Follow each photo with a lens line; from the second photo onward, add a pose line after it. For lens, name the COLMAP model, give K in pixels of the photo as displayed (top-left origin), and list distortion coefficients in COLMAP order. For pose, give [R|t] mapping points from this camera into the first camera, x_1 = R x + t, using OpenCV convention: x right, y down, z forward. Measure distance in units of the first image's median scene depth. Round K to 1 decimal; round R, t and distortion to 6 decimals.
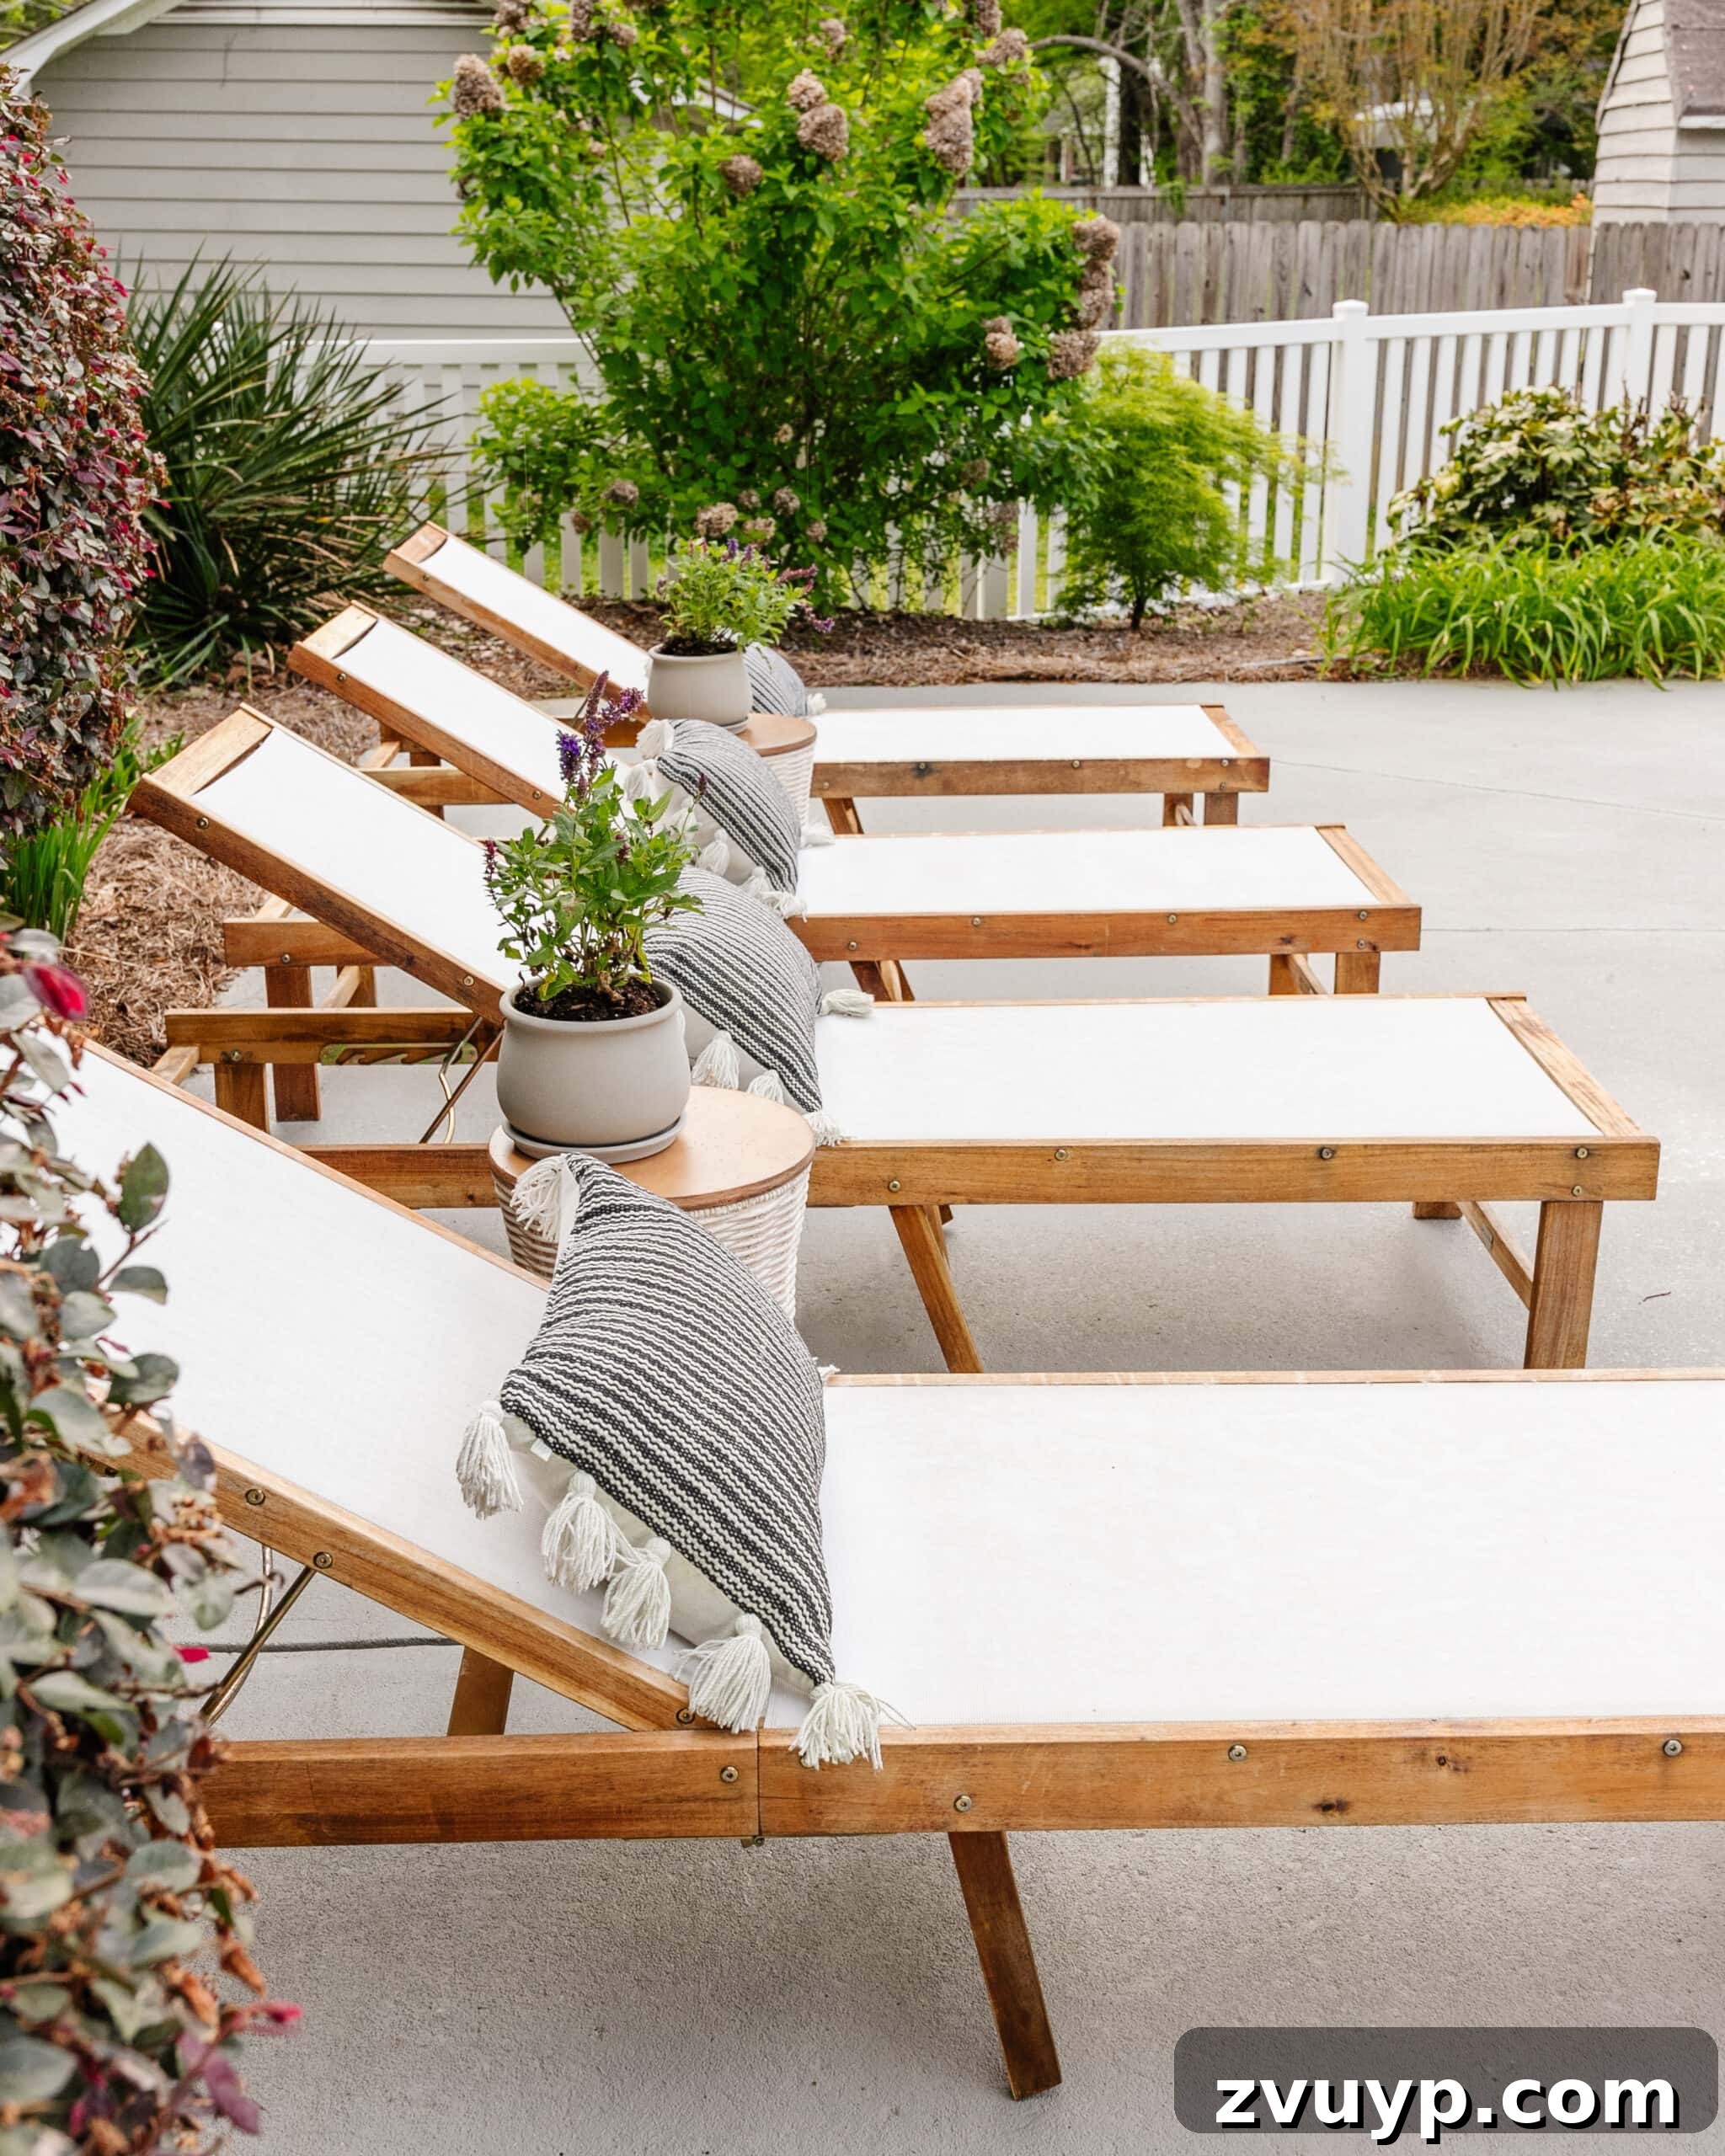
lens RADIAL K [[2440.7, 0, 864.2], [0, 2440.7, 1186.5], [0, 0, 1]] dist [0.006630, 0.005950]
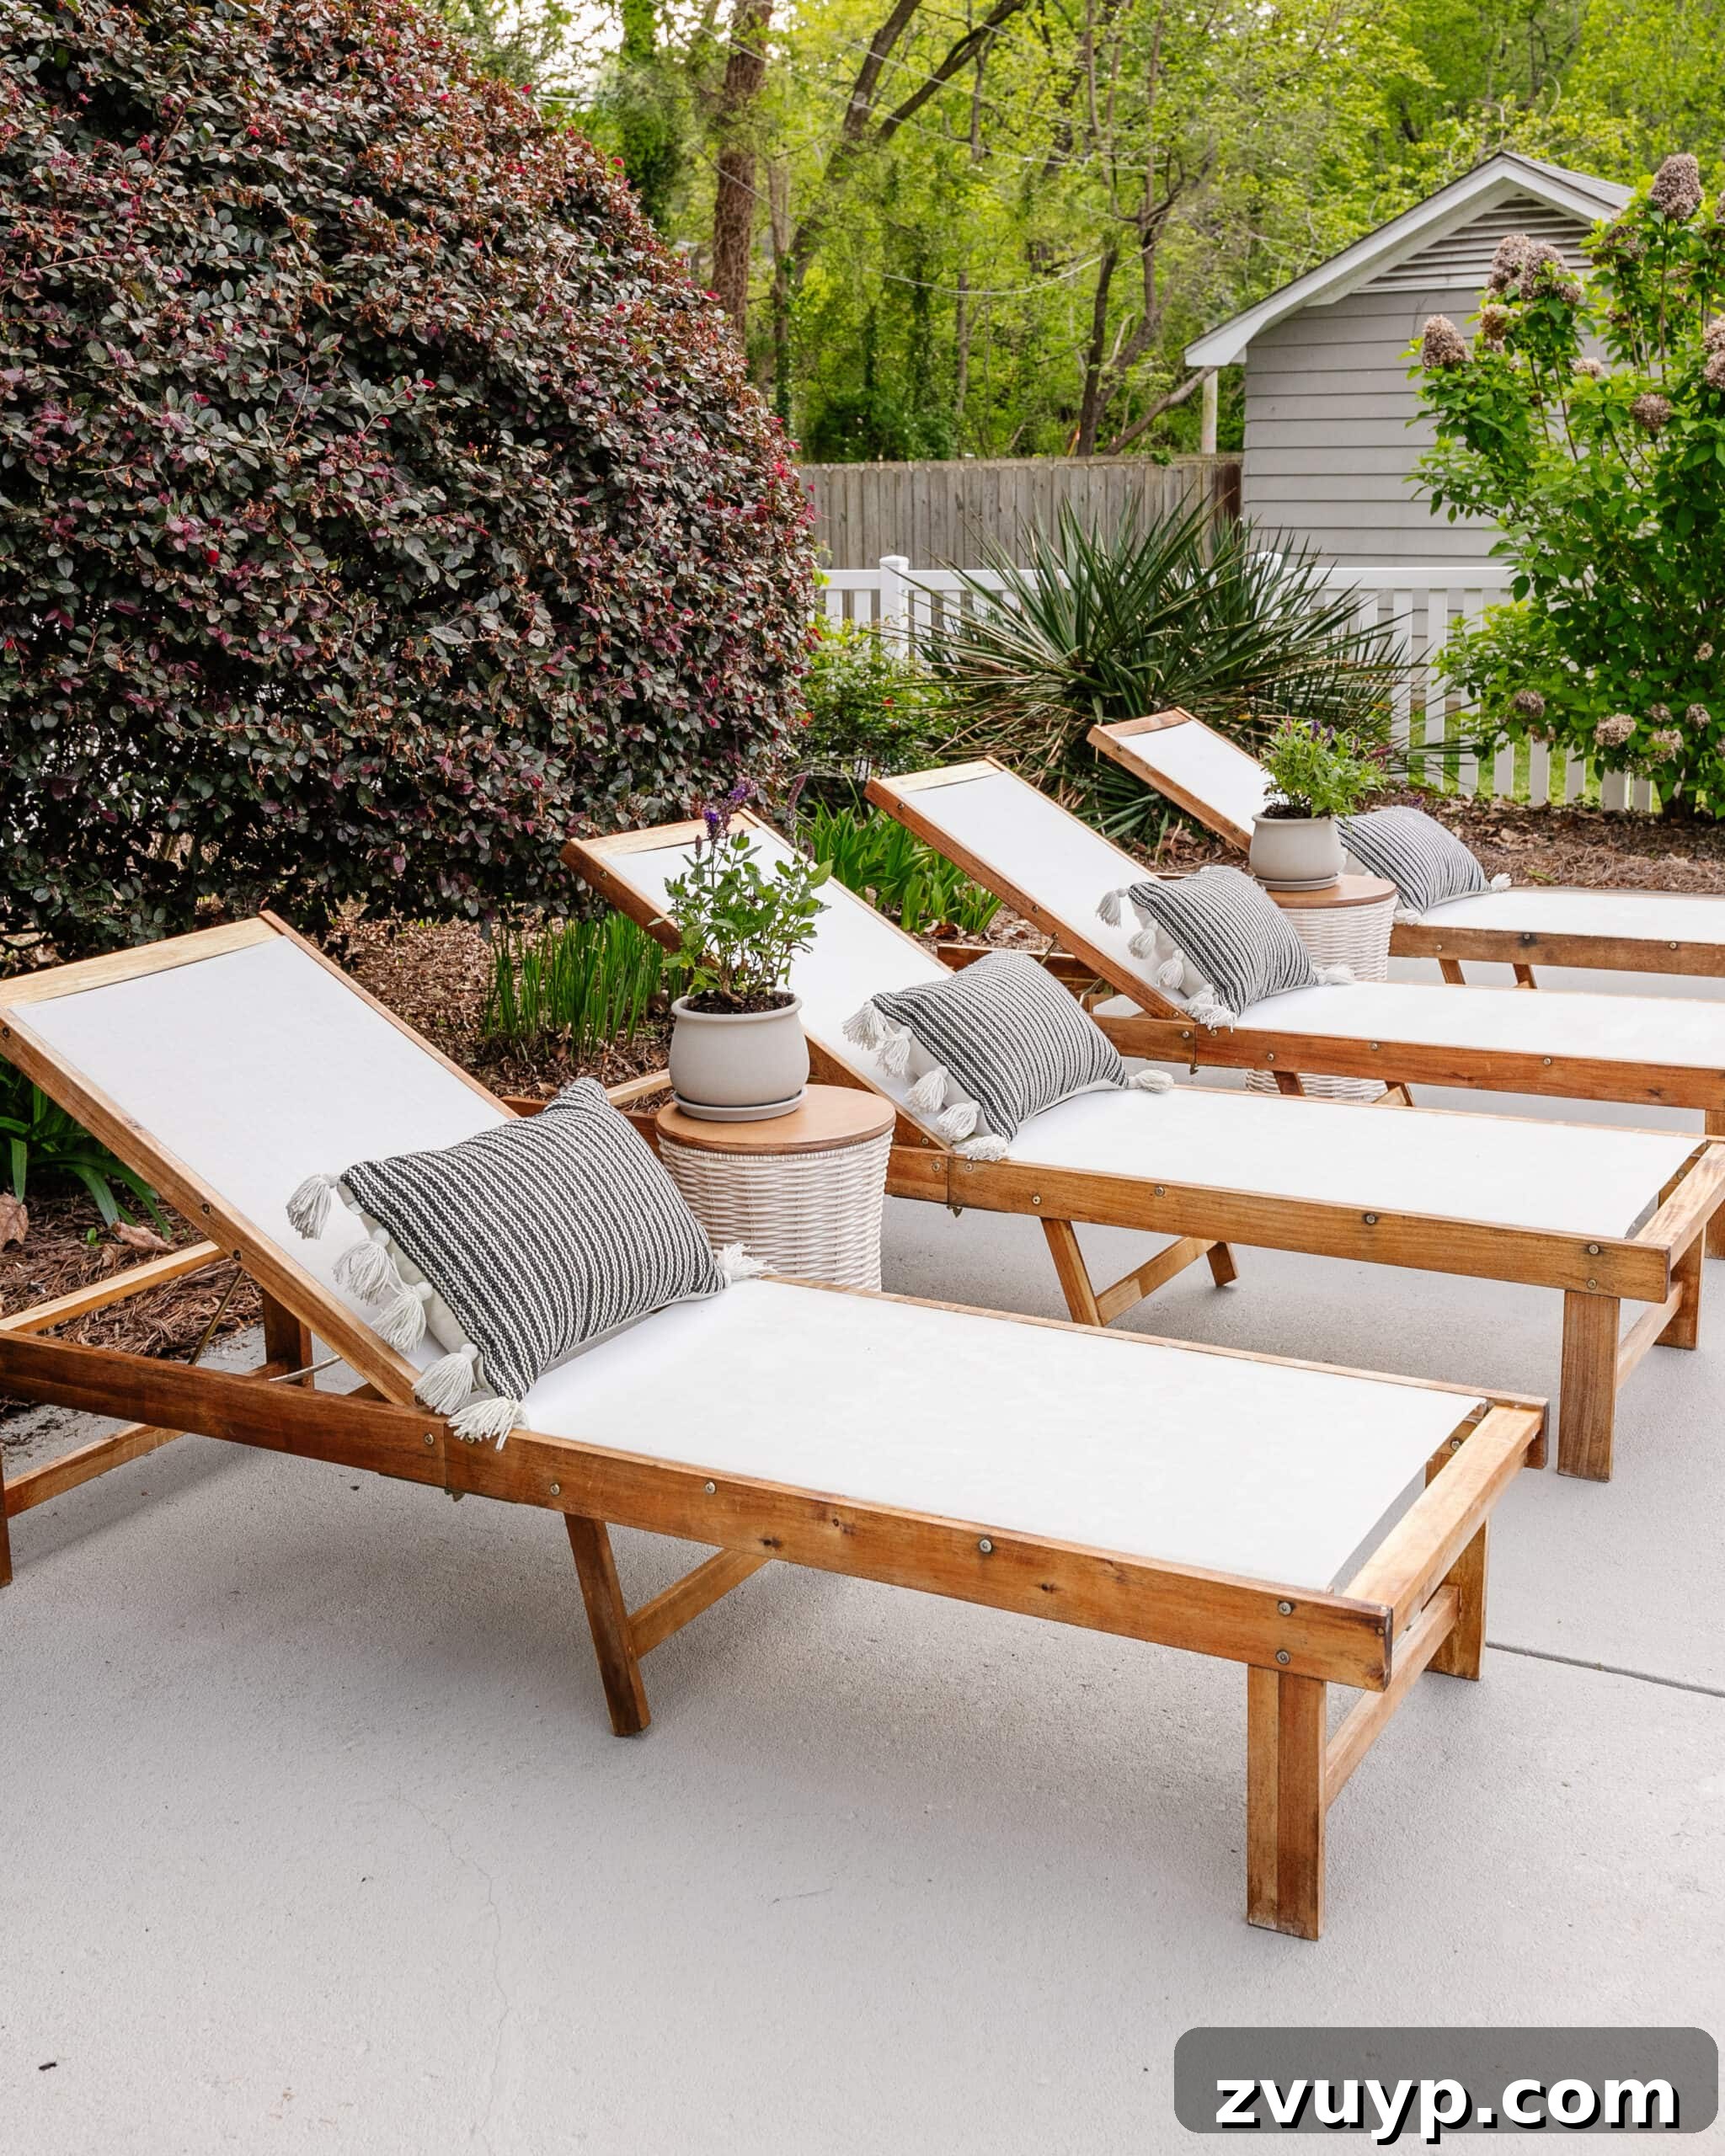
lens RADIAL K [[2440.7, 0, 864.2], [0, 2440.7, 1186.5], [0, 0, 1]] dist [0.006630, 0.005950]
pose [[0.864469, 0.126154, -0.486598, 0.546909], [-0.169134, 0.984555, -0.045223, 0.065127], [0.473378, 0.121394, 0.872455, -0.136693]]
